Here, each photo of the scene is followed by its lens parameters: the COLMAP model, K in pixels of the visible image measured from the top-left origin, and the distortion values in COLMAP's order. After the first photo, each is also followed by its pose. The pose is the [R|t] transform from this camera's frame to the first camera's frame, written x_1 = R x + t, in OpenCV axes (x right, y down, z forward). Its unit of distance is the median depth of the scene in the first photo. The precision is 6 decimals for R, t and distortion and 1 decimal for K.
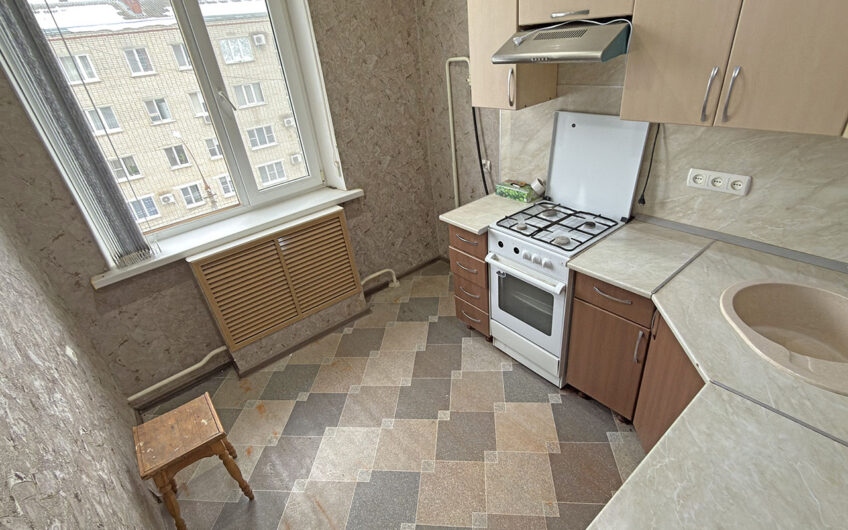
lens RADIAL K [[414.5, 0, 424.0], [0, 414.5, 265.0], [0, 0, 1]] dist [0.002051, -0.000053]
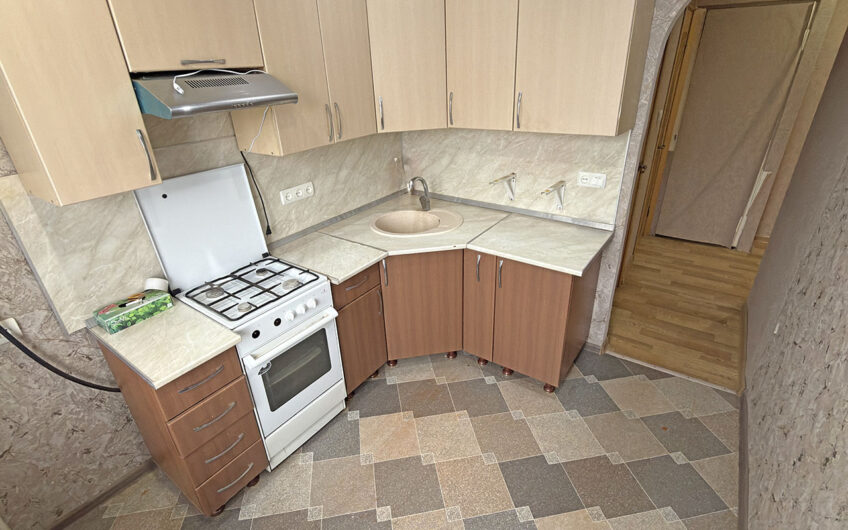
lens RADIAL K [[414.5, 0, 424.0], [0, 414.5, 265.0], [0, 0, 1]] dist [0.002051, -0.000053]
pose [[-0.255856, -0.331111, 0.908242, -0.579518], [0.532676, 0.735731, 0.418277, -0.312357], [-0.806718, 0.590818, -0.011866, 0.688461]]
